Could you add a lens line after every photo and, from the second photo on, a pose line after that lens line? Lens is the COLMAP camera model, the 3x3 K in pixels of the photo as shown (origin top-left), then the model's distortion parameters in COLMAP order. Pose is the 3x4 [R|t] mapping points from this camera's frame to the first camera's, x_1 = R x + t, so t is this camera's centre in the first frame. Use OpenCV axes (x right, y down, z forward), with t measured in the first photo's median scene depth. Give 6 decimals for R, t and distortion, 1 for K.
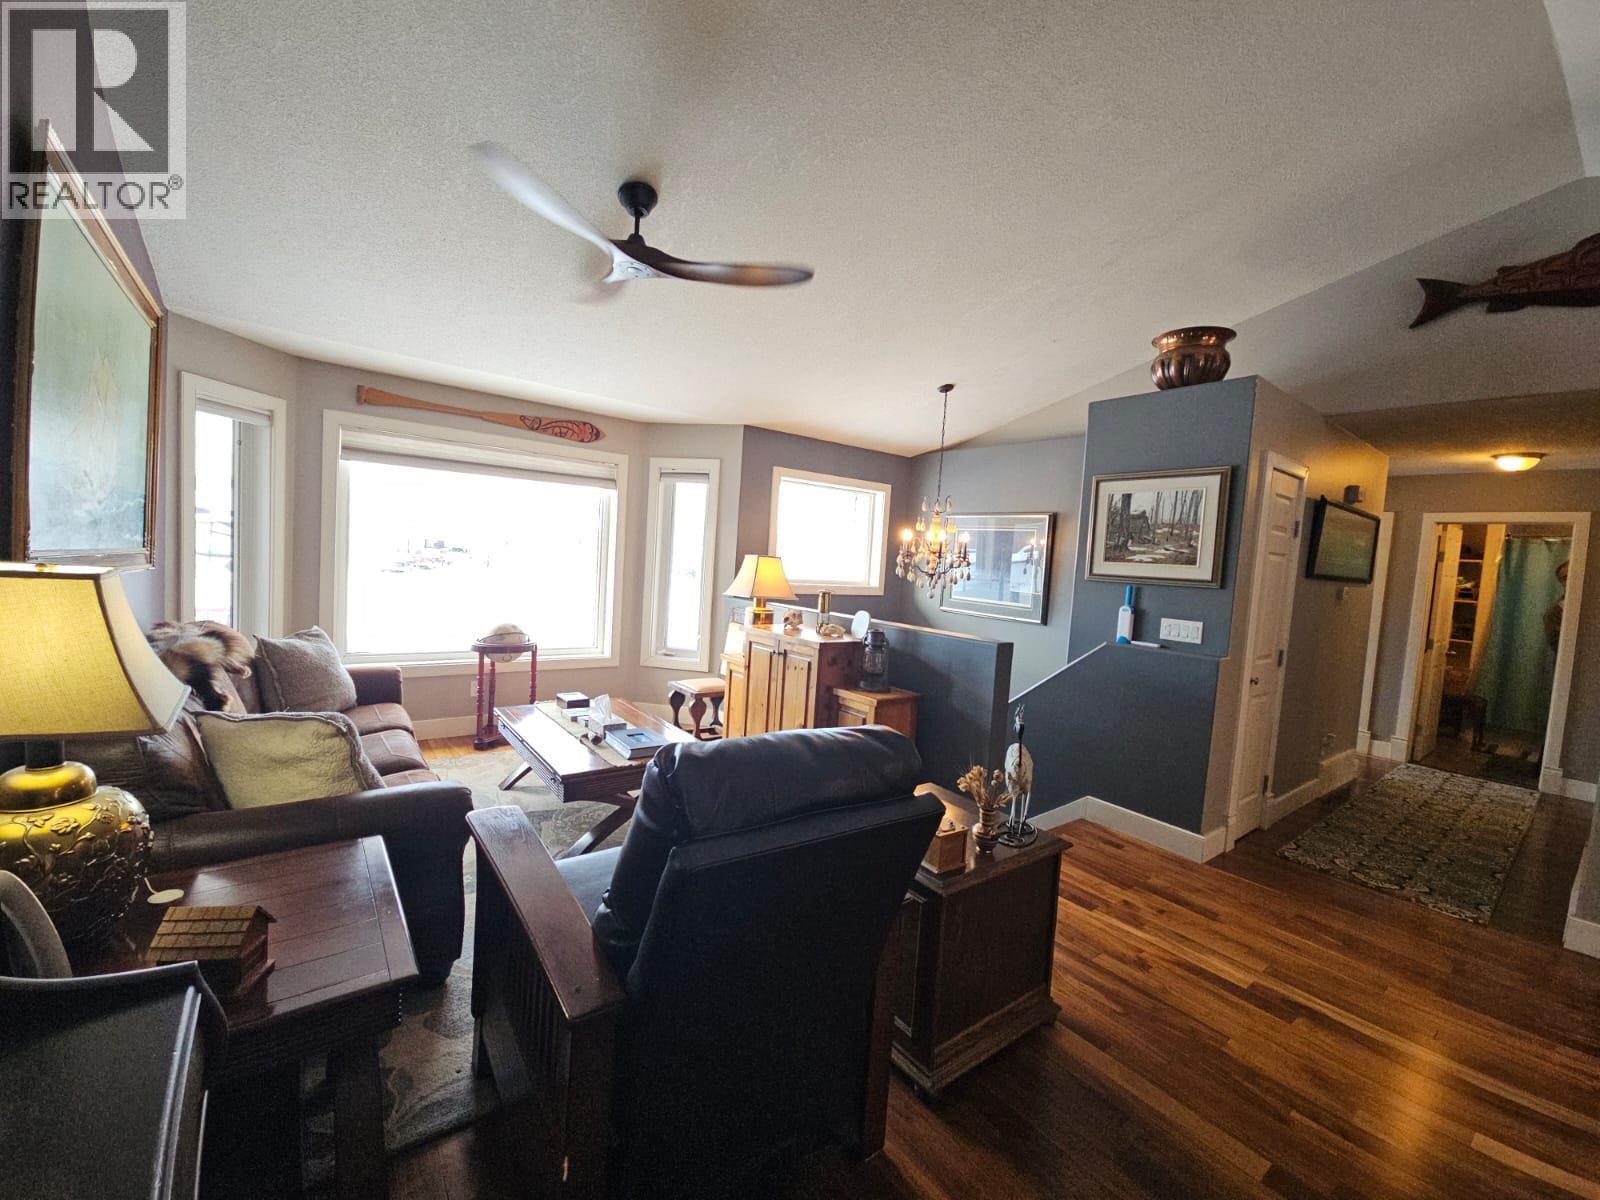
lens RADIAL K [[650.6, 0, 800.0], [0, 650.6, 600.0], [0, 0, 1]] dist [0.012781, -0.005622]
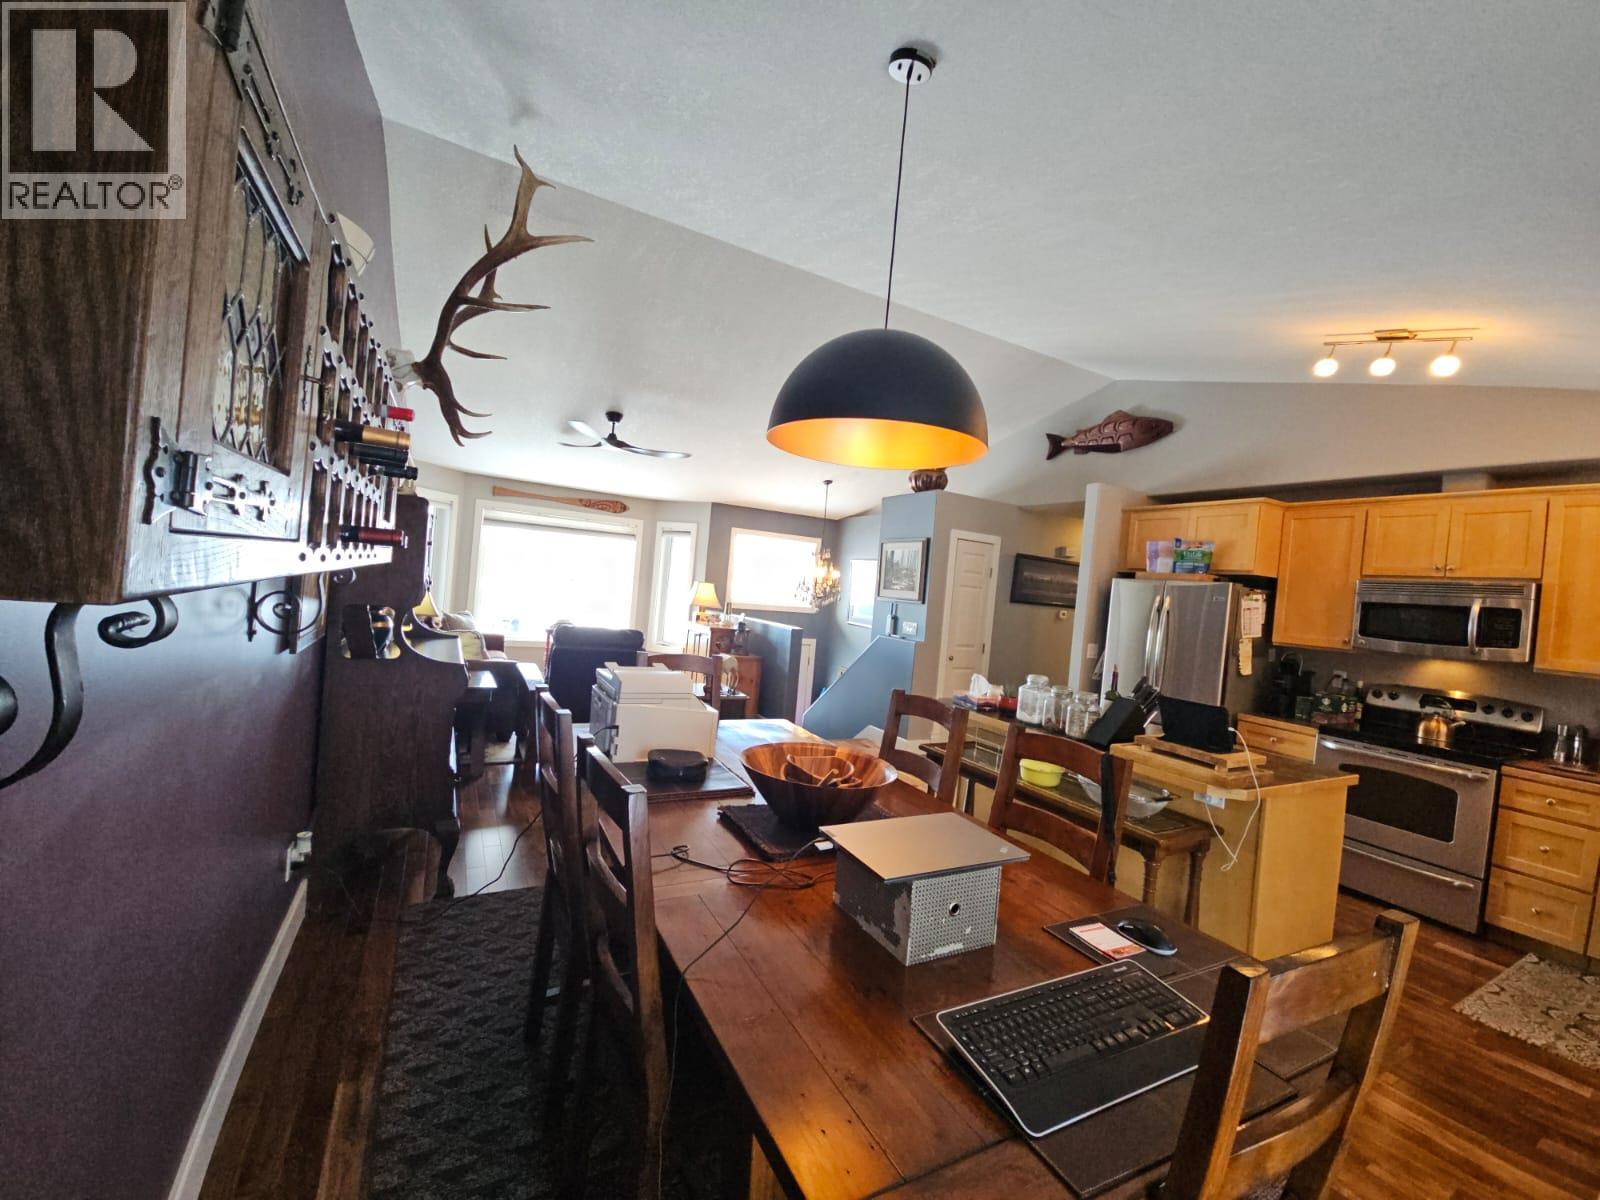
lens RADIAL K [[650.6, 0, 800.0], [0, 650.6, 600.0], [0, 0, 1]] dist [0.012781, -0.005622]
pose [[0.988451, 0.026429, -0.149219, 0.440880], [-0.034642, 0.998009, -0.052707, 0.059271], [0.147529, 0.057268, 0.987398, -0.641638]]
